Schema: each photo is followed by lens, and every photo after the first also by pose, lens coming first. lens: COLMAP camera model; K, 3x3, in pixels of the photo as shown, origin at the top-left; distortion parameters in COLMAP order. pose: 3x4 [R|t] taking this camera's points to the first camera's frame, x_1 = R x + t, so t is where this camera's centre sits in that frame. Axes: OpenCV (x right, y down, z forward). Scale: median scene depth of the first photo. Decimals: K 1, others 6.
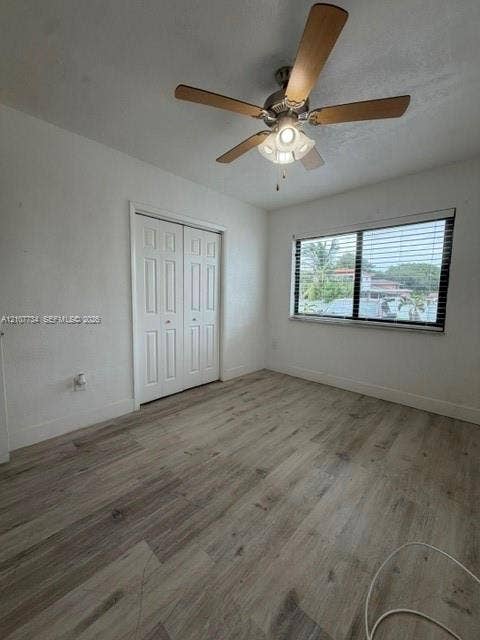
lens RADIAL K [[255.4, 0, 240.7], [0, 255.4, 318.3], [0, 0, 1]] dist [-0.000587, 0.000754]
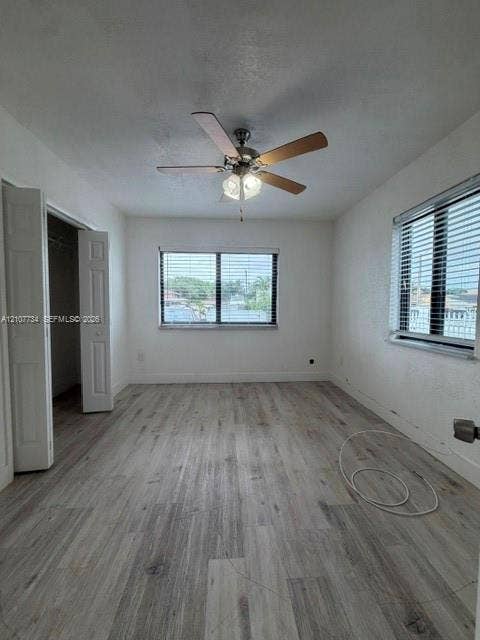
lens RADIAL K [[255.4, 0, 240.7], [0, 255.4, 318.3], [0, 0, 1]] dist [-0.000587, 0.000754]
pose [[0.688632, -0.050752, 0.723333, -0.498518], [0.074622, 0.997211, -0.001074, -0.016864], [-0.721261, 0.054716, 0.690498, 0.104056]]
